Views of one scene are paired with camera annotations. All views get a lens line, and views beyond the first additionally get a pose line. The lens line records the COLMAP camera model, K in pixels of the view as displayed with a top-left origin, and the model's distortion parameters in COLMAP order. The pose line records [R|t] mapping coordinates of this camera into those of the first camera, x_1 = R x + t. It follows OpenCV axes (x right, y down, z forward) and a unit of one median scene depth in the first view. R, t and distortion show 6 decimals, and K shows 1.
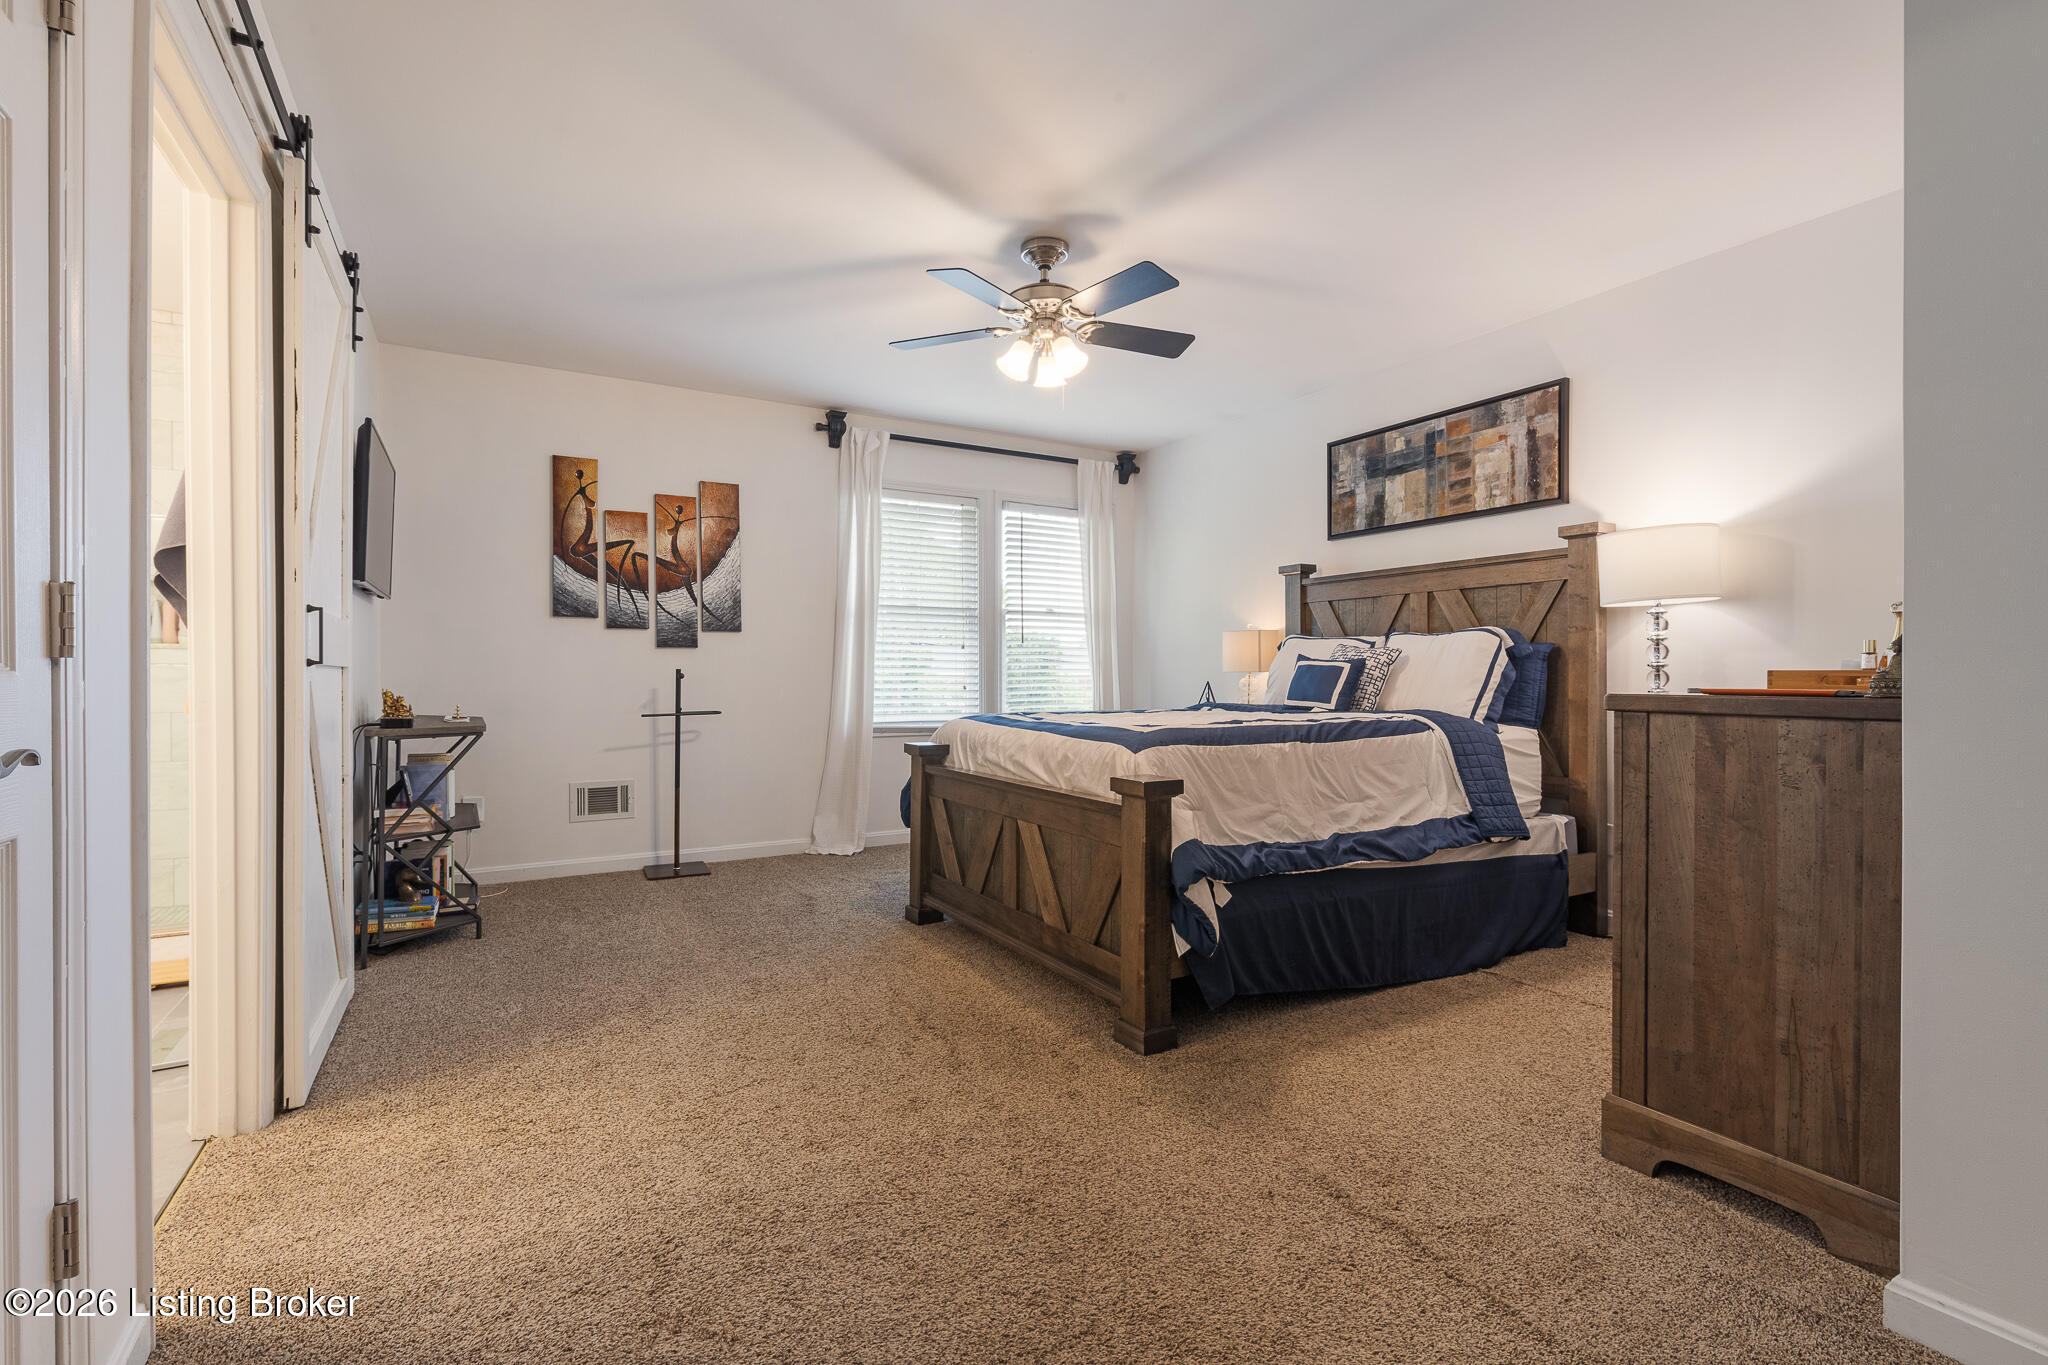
lens RADIAL K [[926.3, 0, 1018.1], [0, 926.3, 682.5], [0, 0, 1]] dist [-0.019970, -0.001212]
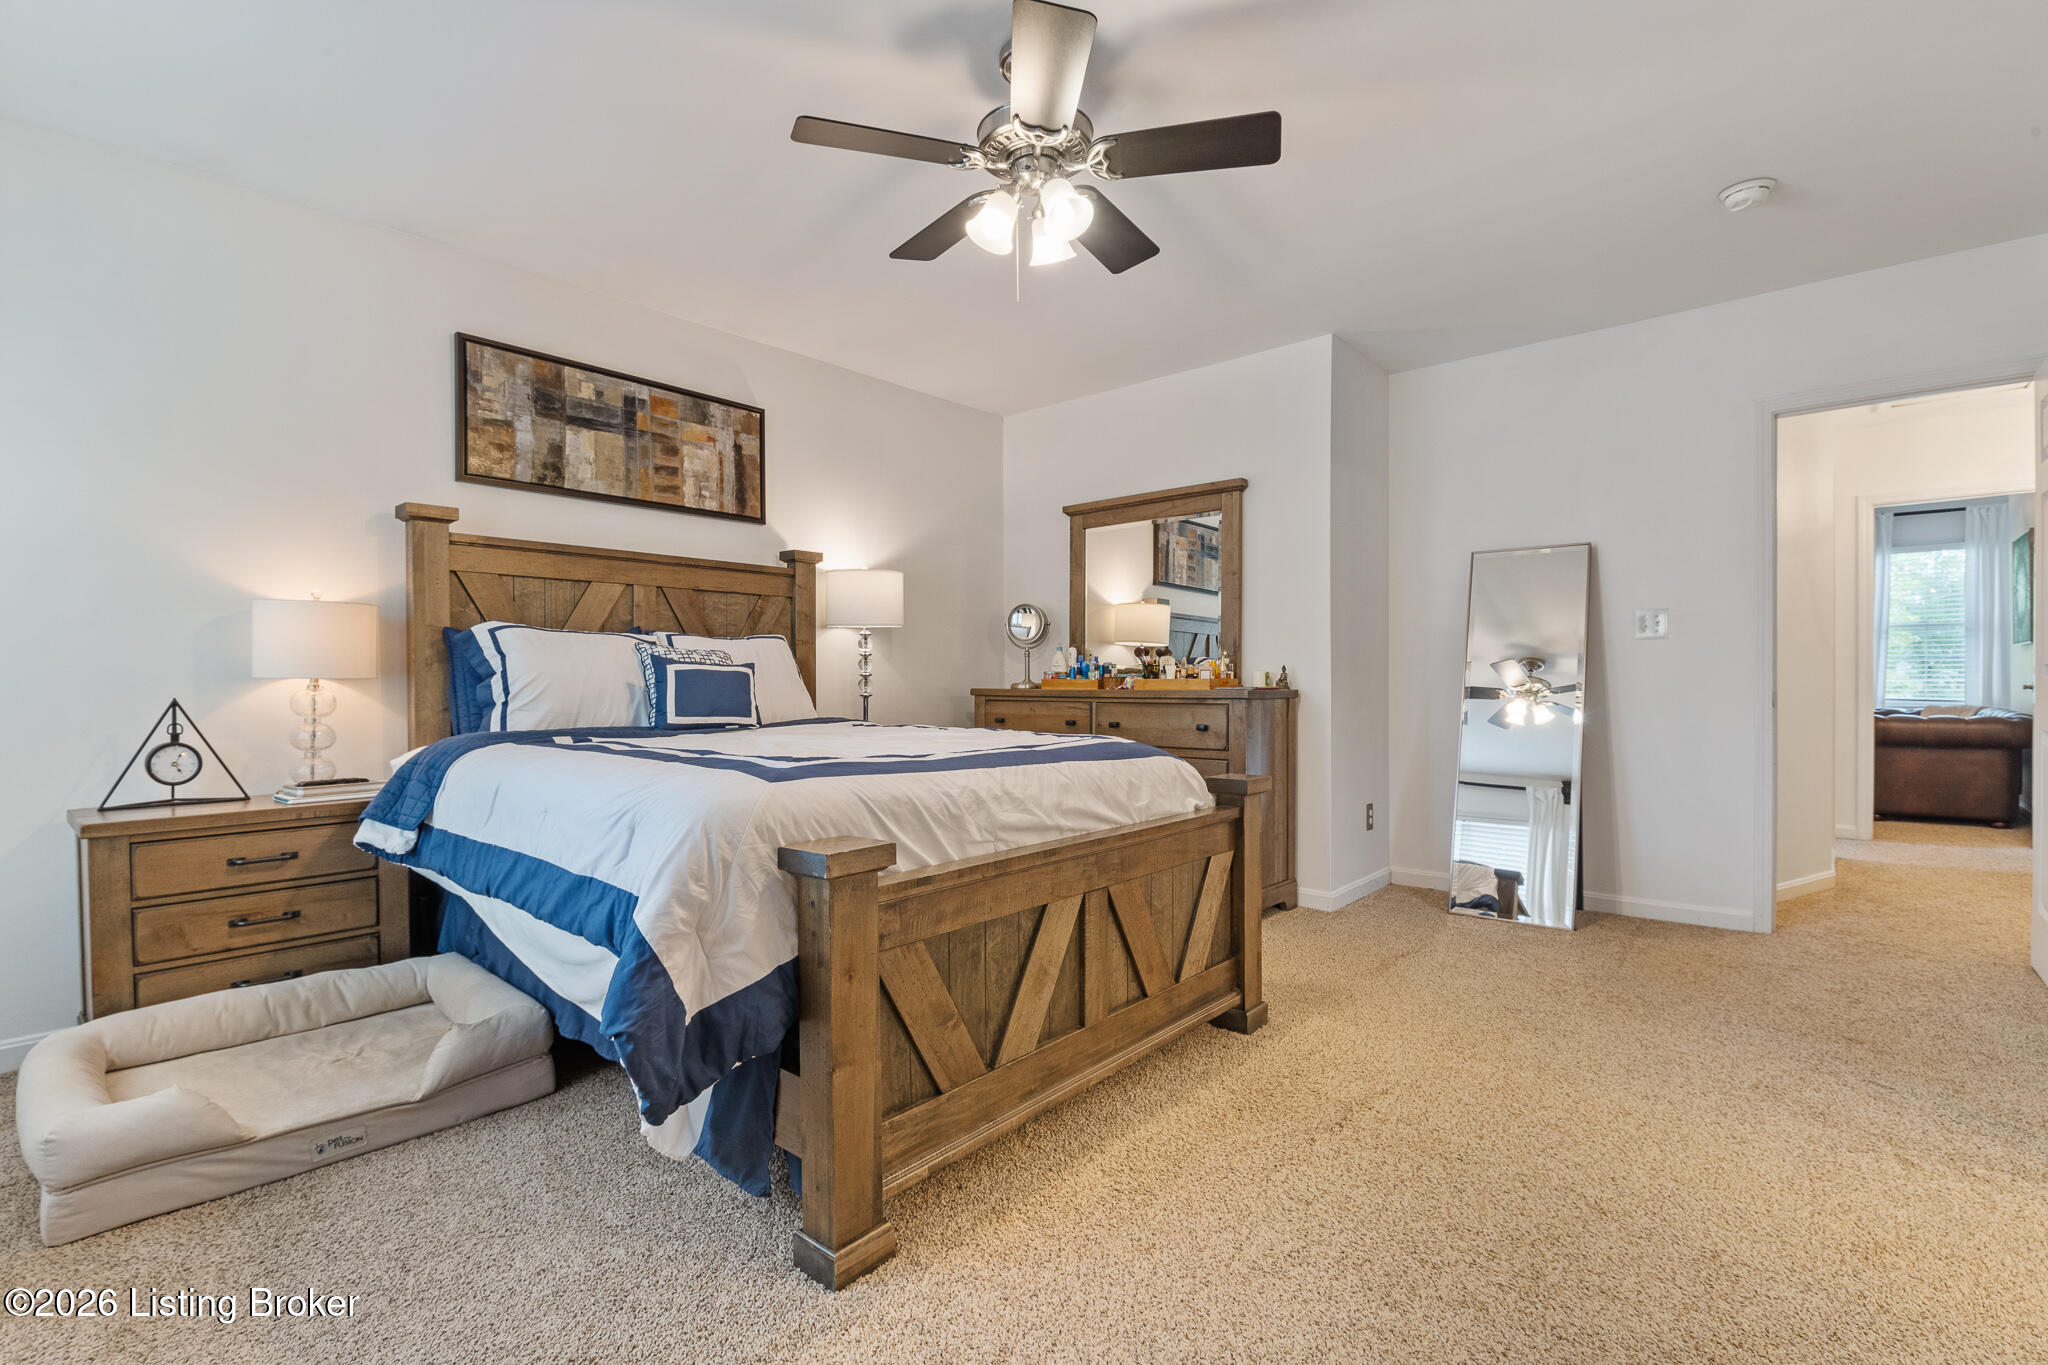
lens RADIAL K [[926.3, 0, 1011.5], [0, 926.3, 686.7], [0, 0, 1]] dist [-0.019970, -0.001212]
pose [[-0.326672, -0.002096, 0.945135, -0.486251], [0.007068, 0.999964, 0.004661, -0.006104], [-0.945111, 0.008202, -0.326646, 0.984073]]
